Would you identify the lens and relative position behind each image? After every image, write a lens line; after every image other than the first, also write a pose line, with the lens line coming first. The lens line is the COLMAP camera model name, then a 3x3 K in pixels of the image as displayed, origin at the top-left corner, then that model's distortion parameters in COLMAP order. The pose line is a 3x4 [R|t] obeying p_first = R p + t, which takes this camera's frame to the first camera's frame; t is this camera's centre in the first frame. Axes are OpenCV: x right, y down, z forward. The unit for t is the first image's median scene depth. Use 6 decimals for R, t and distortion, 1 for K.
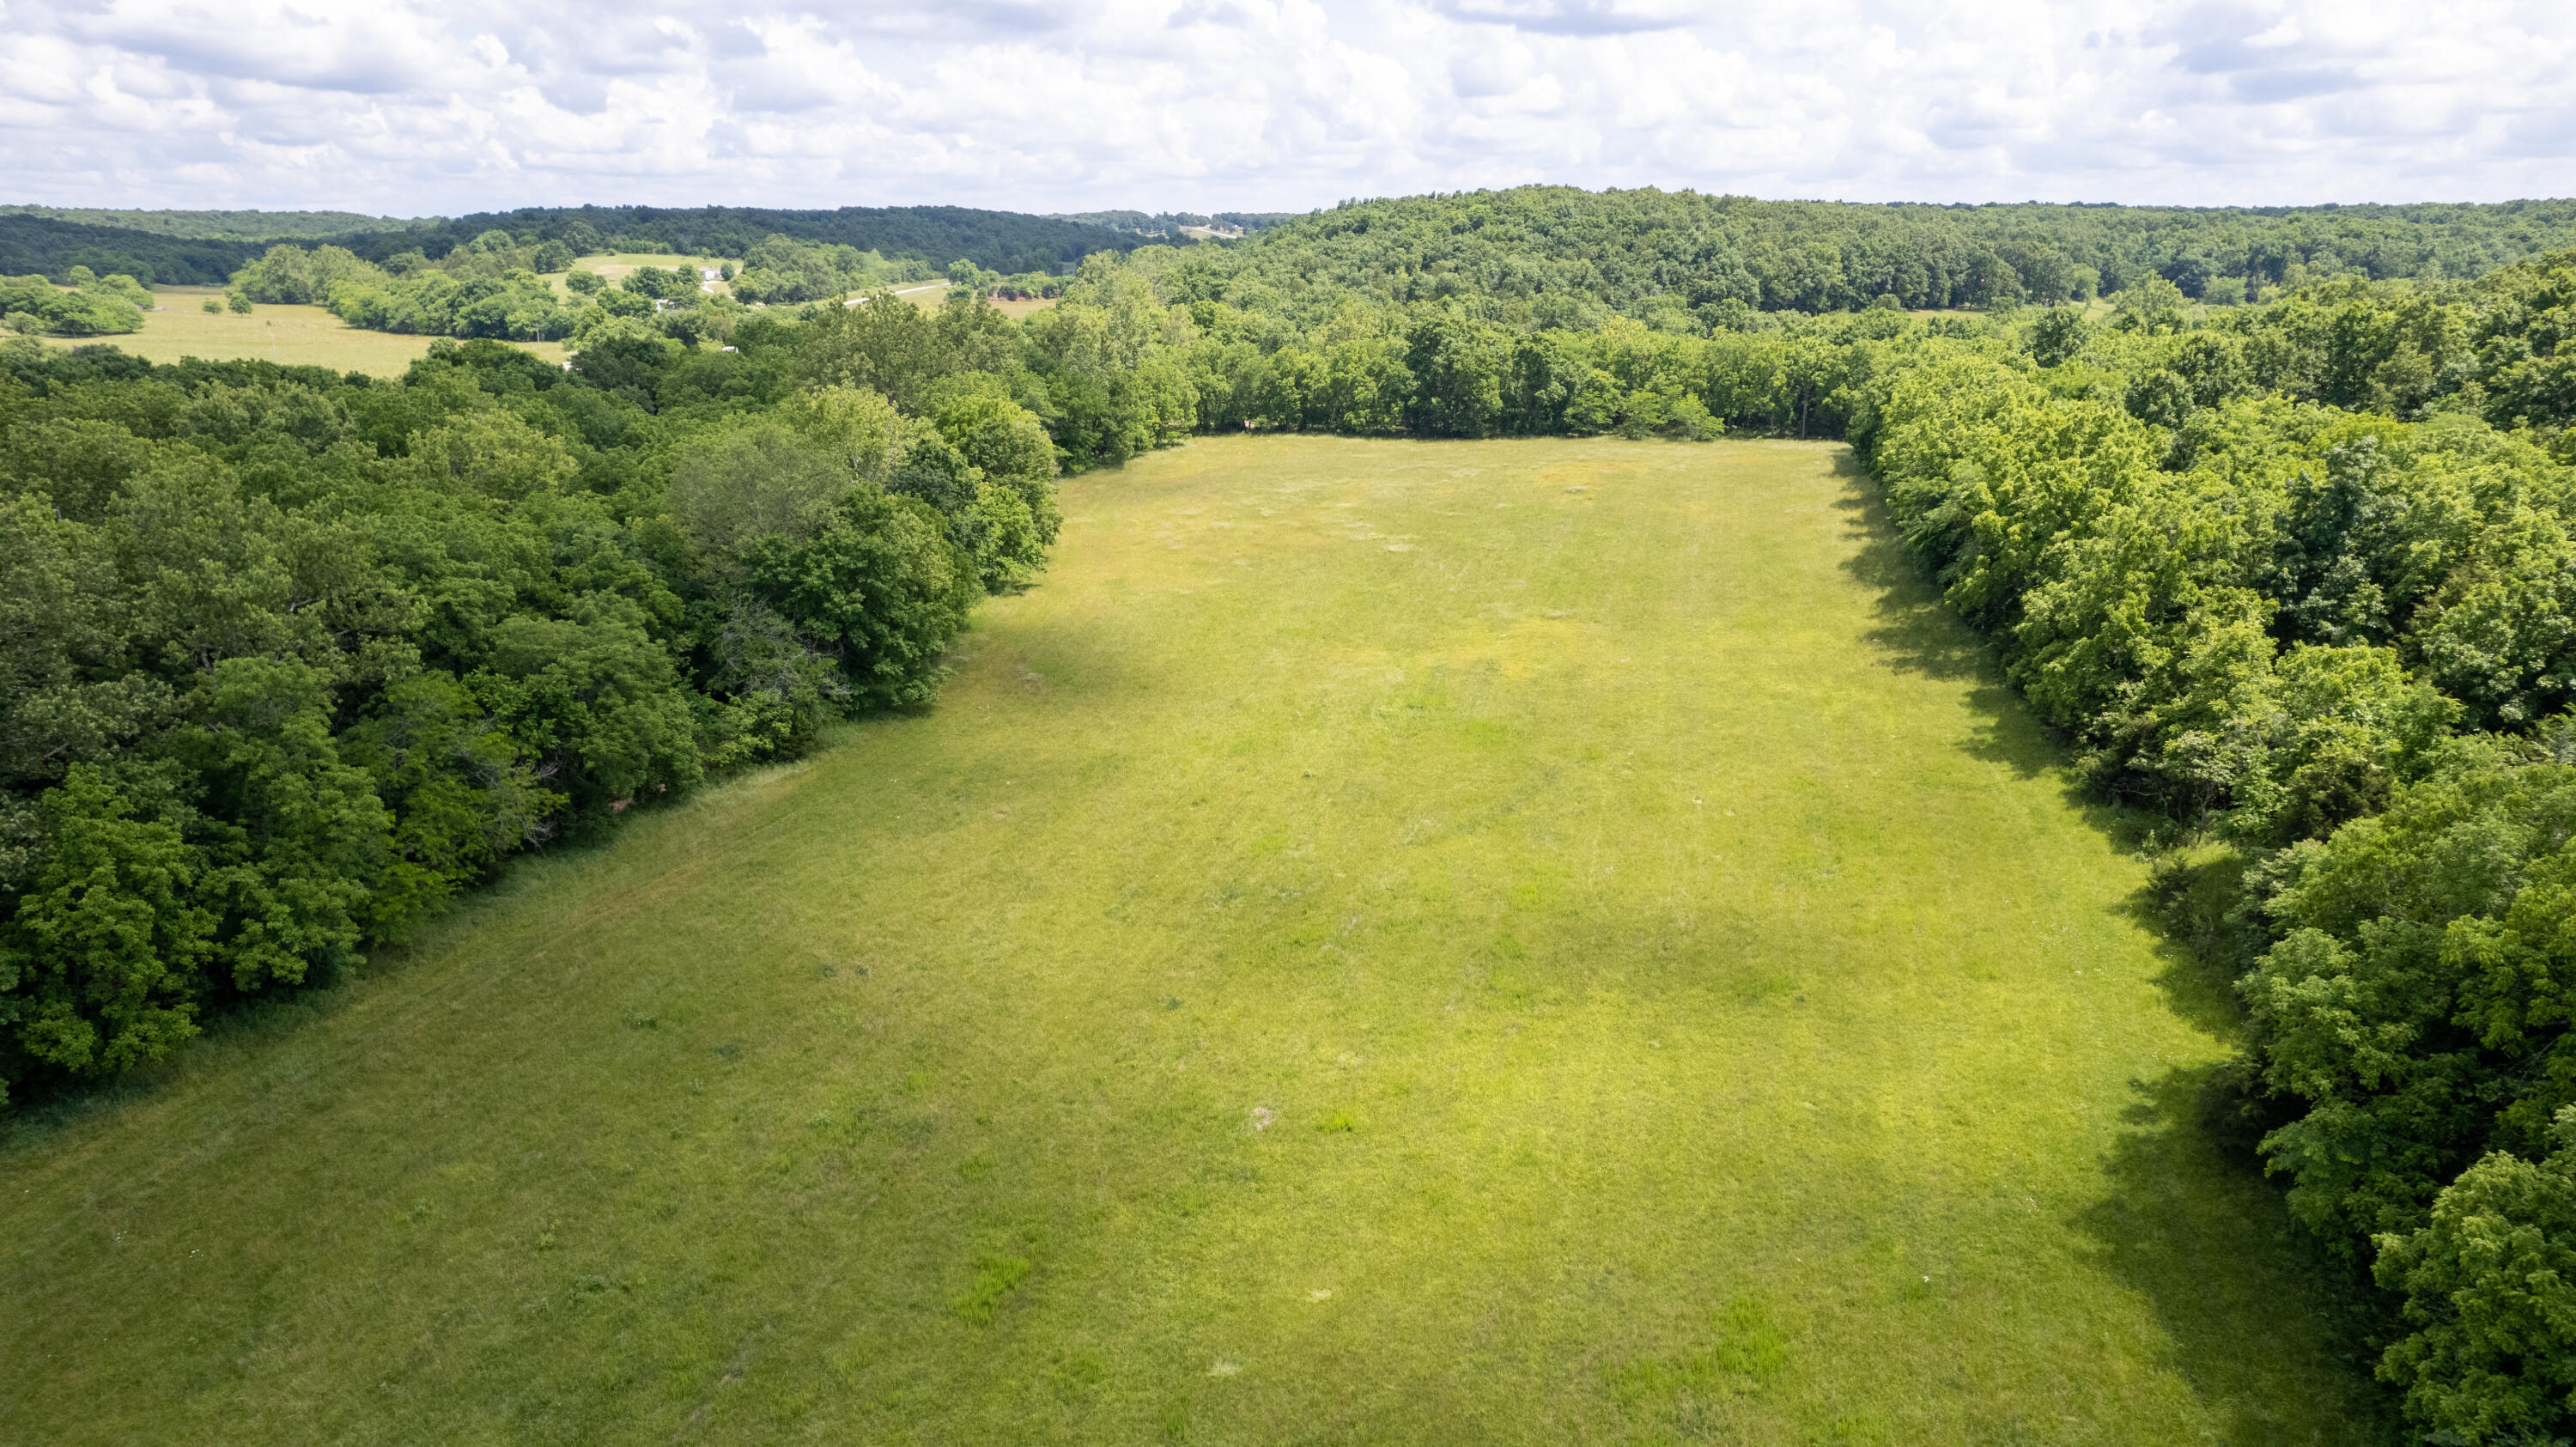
lens RADIAL K [[1690.2, 0, 1319.9], [0, 1690.2, 713.7], [0, 0, 1]] dist [-0.065366, 0.058657]
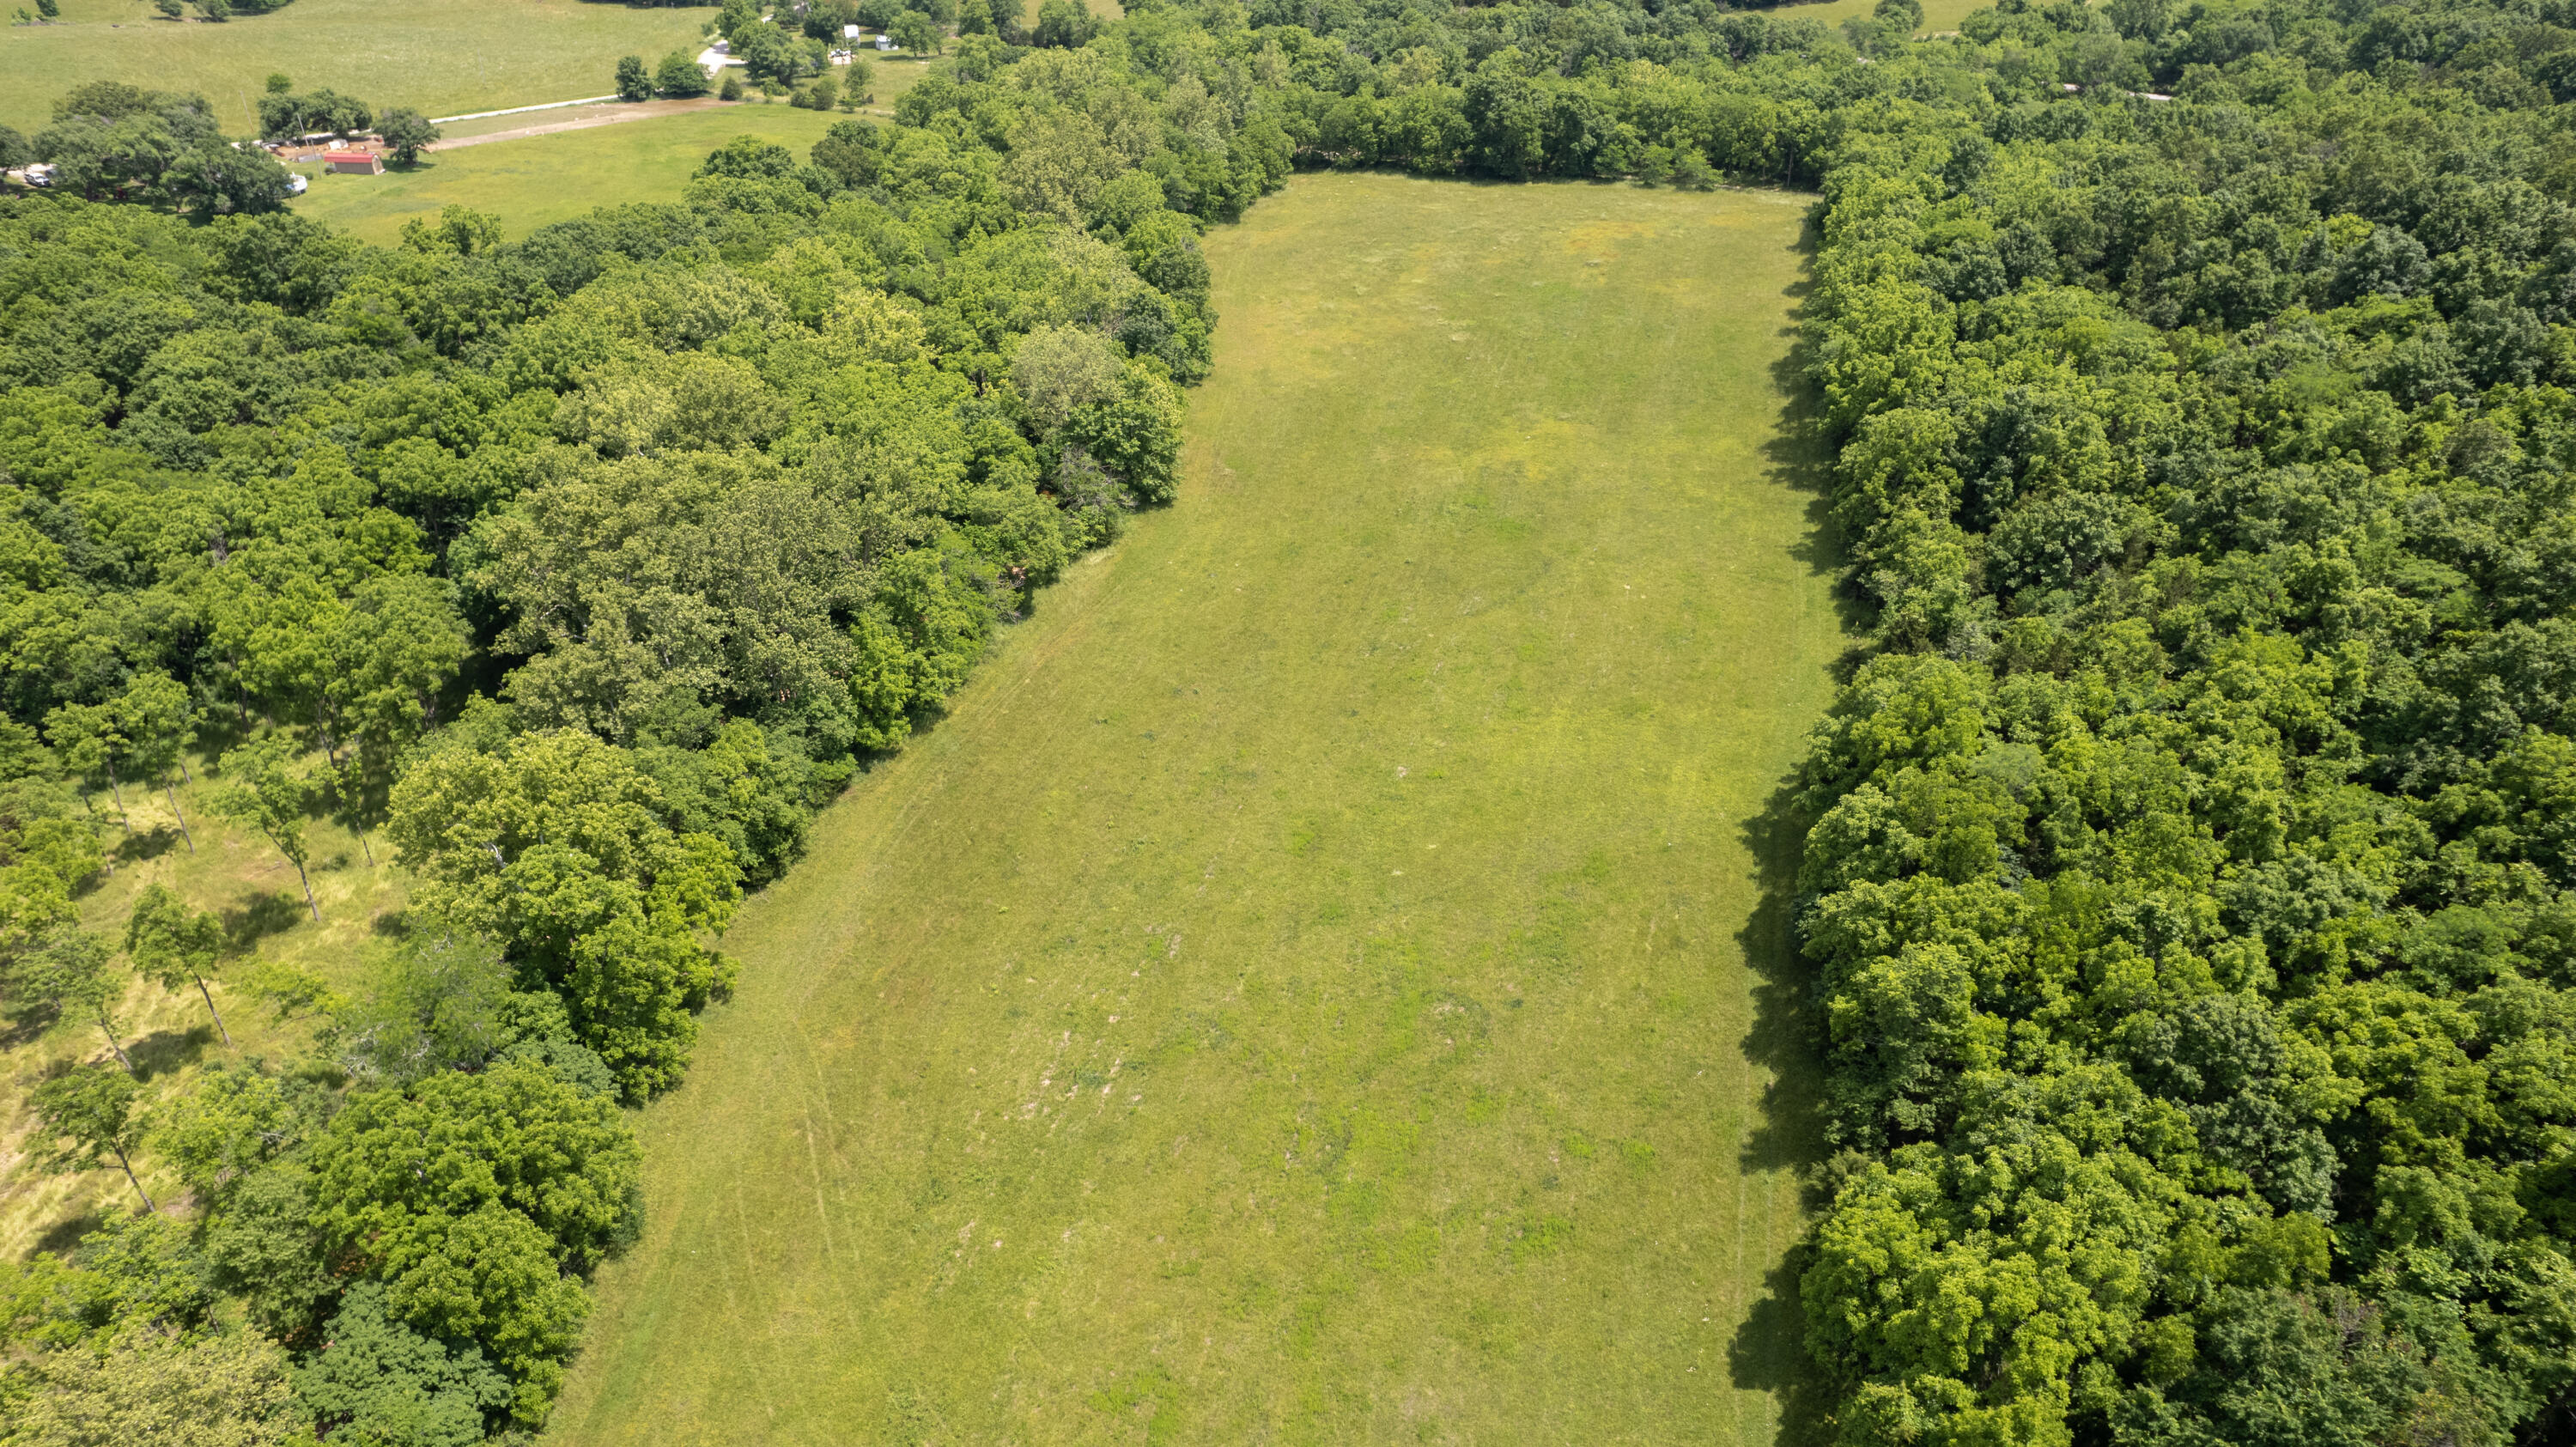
lens RADIAL K [[1690.2, 0, 1319.9], [0, 1690.2, 713.7], [0, 0, 1]] dist [-0.065366, 0.058657]
pose [[0.999706, 0.009362, -0.022345, -0.045047], [-0.003386, 0.967263, 0.253755, -0.196671], [0.023989, -0.253605, 0.967010, -0.564455]]
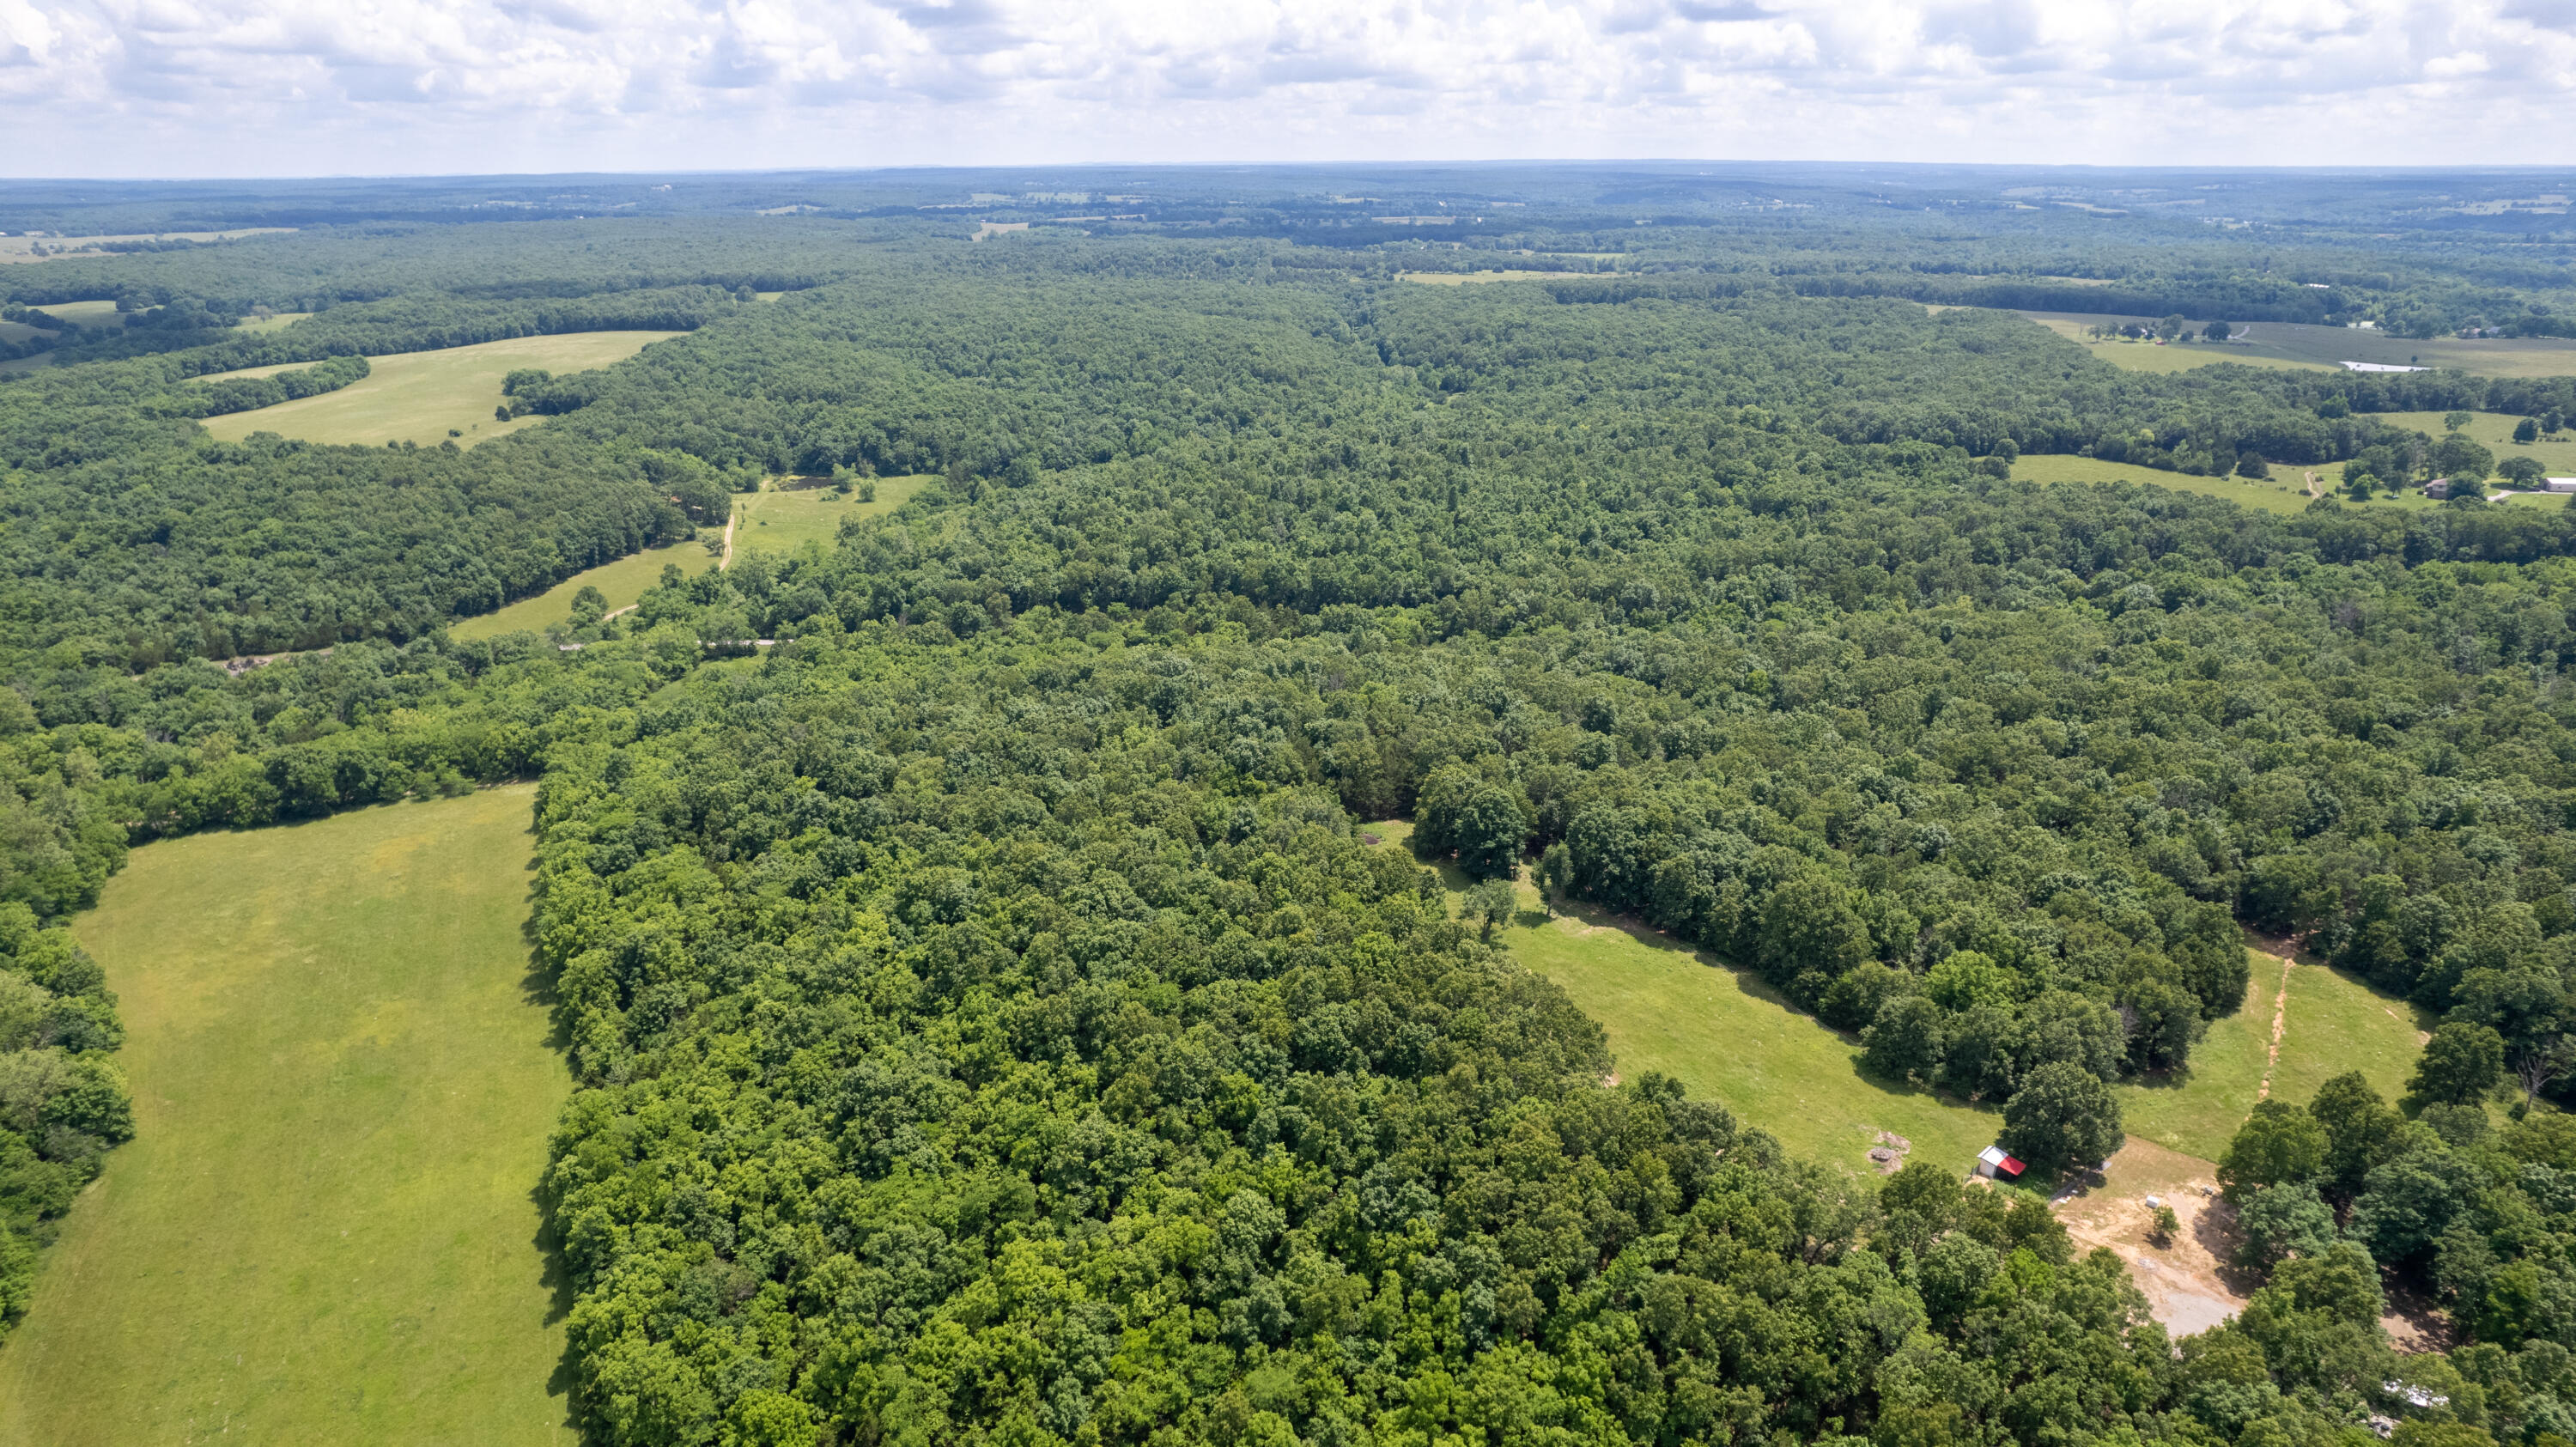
lens RADIAL K [[1626.2, 0, 1296.5], [0, 1626.2, 718.8], [0, 0, 1]] dist [-0.077480, 0.069091]
pose [[0.789292, -0.206538, 0.578239, -0.093923], [0.181301, 0.978134, 0.101900, -0.494372], [-0.586642, 0.024407, 0.809479, -1.819892]]
